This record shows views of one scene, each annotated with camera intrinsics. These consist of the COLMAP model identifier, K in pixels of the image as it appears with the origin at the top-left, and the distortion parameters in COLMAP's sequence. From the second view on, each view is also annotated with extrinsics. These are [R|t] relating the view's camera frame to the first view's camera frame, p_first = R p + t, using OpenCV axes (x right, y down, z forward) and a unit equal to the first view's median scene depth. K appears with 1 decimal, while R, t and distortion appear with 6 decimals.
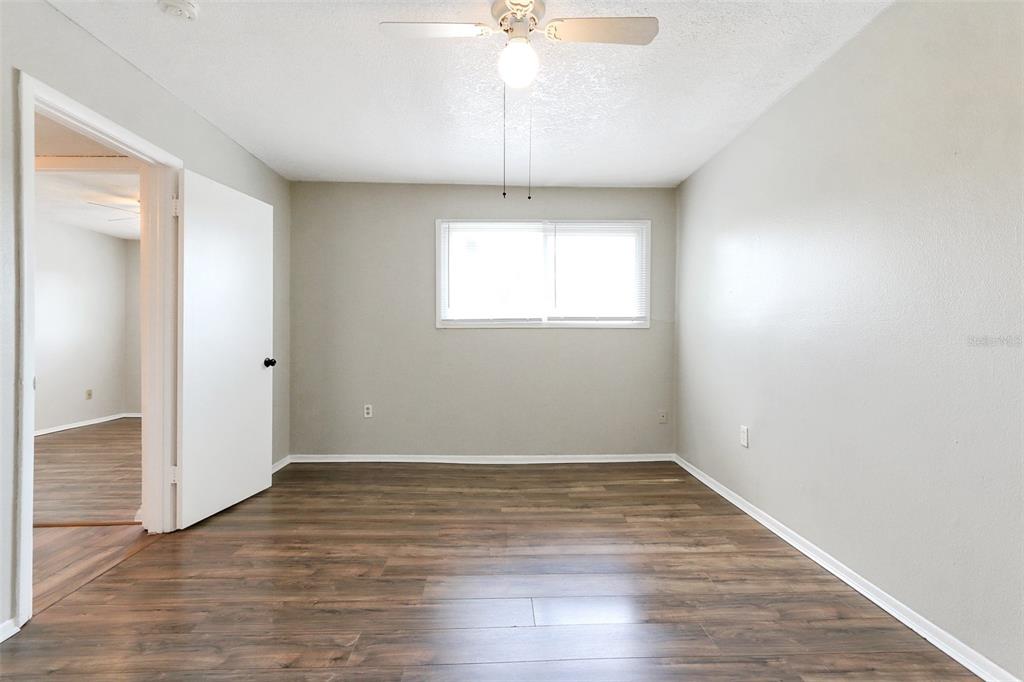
lens RADIAL K [[473.0, 0, 513.0], [0, 473.0, 342.4], [0, 0, 1]] dist [0.000827, 0.000491]
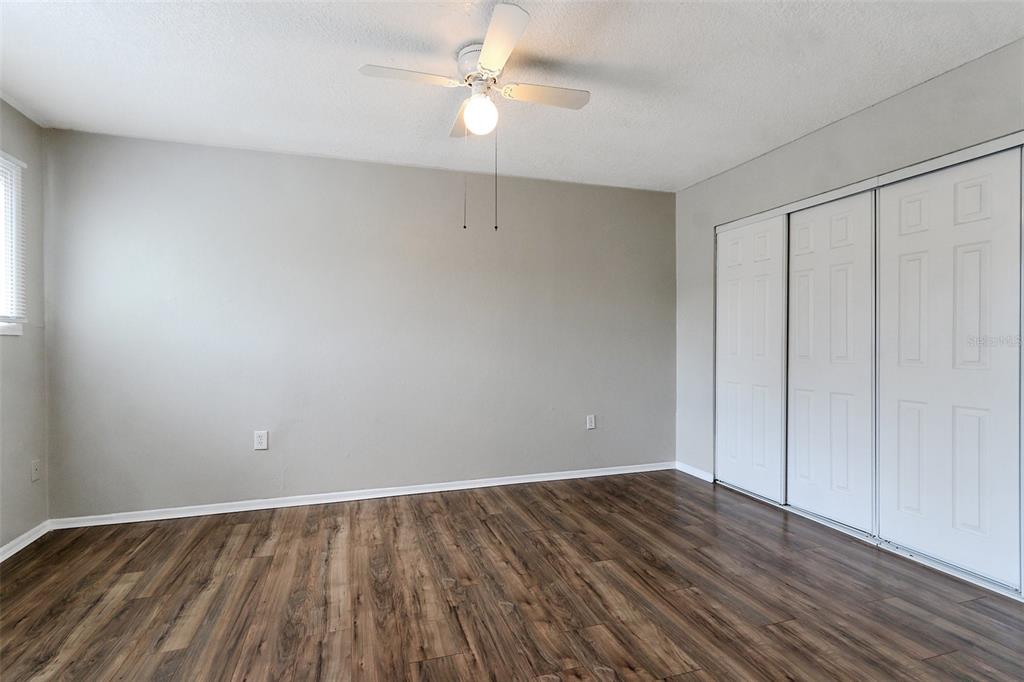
lens RADIAL K [[476.6, 0, 505.0], [0, 476.6, 340.1], [0, 0, 1]] dist [0.000747, 0.000195]
pose [[-0.280779, 0.004902, 0.959760, -0.848521], [0.014618, 0.999893, -0.000831, -0.022971], [-0.959661, 0.013797, -0.280821, 0.932139]]
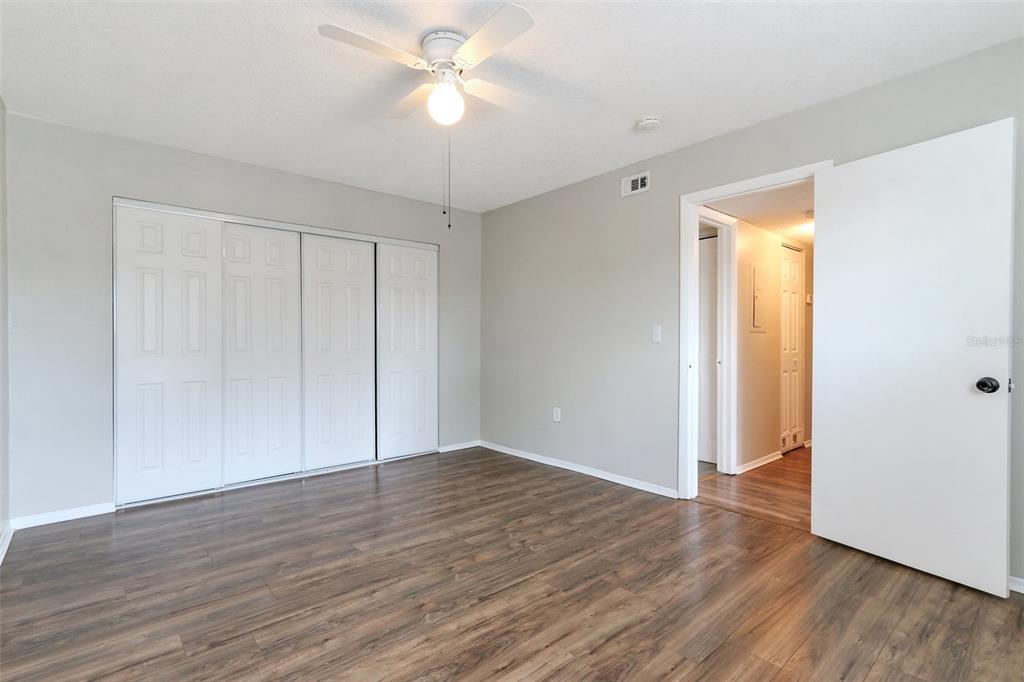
lens RADIAL K [[476.6, 0, 505.0], [0, 476.6, 340.1], [0, 0, 1]] dist [0.000747, 0.000195]
pose [[-0.782823, 0.004072, -0.622231, 0.439450], [-0.007001, 0.999858, 0.015350, -0.019010], [0.622205, 0.016373, -0.782683, 1.447233]]
